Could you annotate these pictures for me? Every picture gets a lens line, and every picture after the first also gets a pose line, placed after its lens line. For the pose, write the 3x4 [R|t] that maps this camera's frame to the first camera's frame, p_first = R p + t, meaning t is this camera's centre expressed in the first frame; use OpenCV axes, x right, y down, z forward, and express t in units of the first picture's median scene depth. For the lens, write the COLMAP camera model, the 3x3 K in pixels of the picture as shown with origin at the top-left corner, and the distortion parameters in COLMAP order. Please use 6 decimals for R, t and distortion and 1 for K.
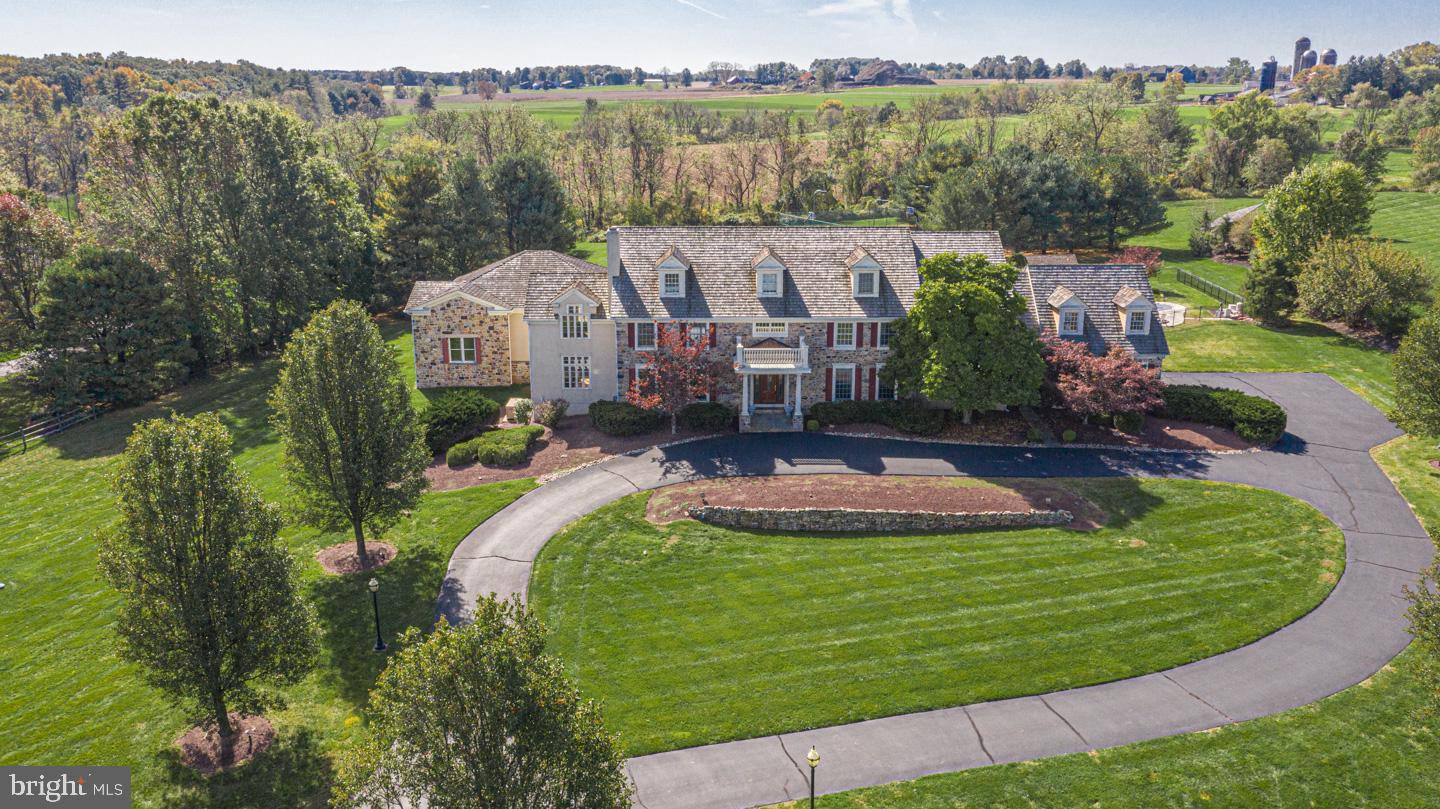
lens RADIAL K [[1149.3, 0, 720.0], [0, 1149.3, 404.5], [0, 0, 1]] dist [-0.004609, 0.005741]
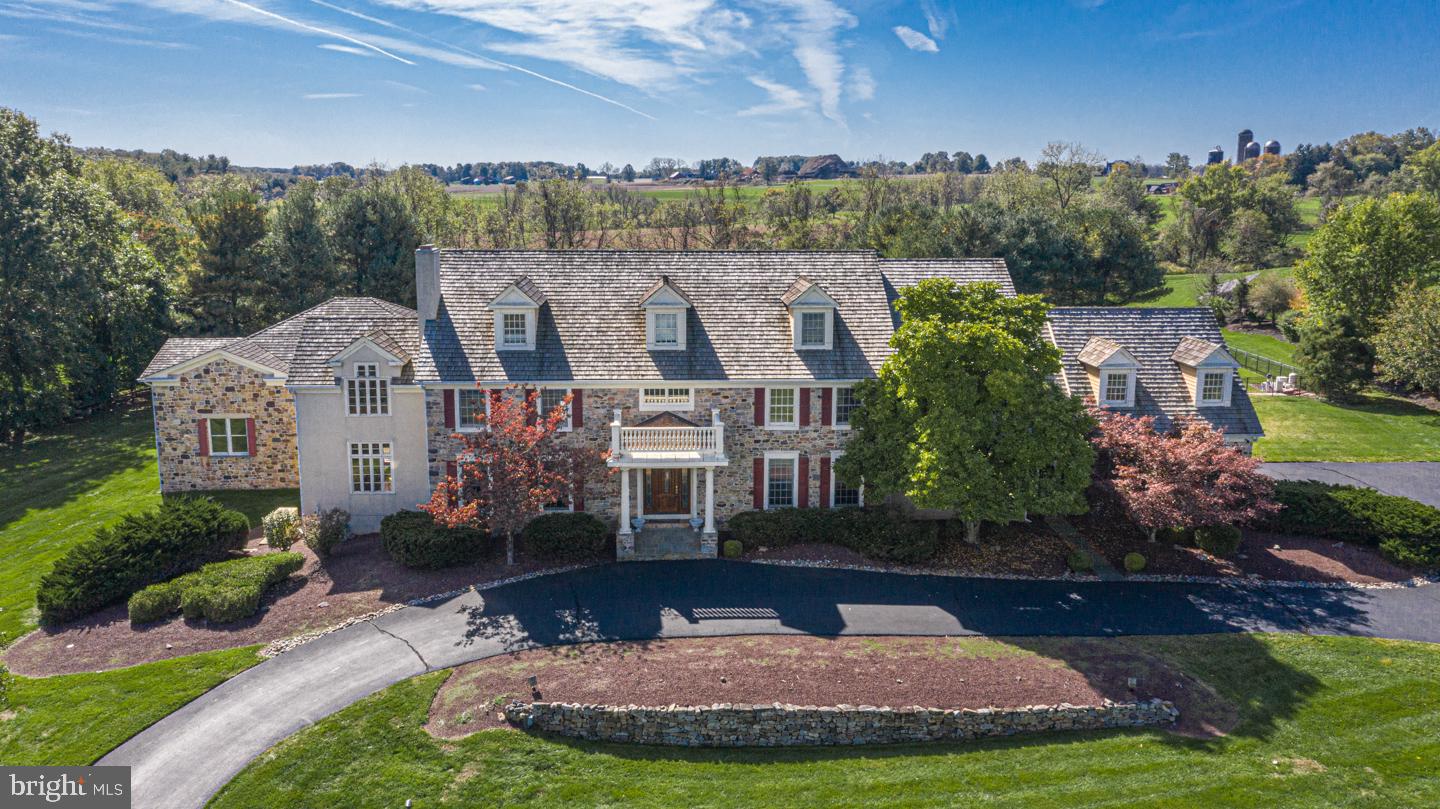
lens RADIAL K [[1149.3, 0, 720.0], [0, 1149.3, 404.5], [0, 0, 1]] dist [-0.004609, 0.005741]
pose [[0.998941, -0.003466, 0.045888, 0.043735], [0.007352, 0.996373, -0.084776, -0.007178], [-0.045428, 0.085023, 0.995343, 0.353870]]
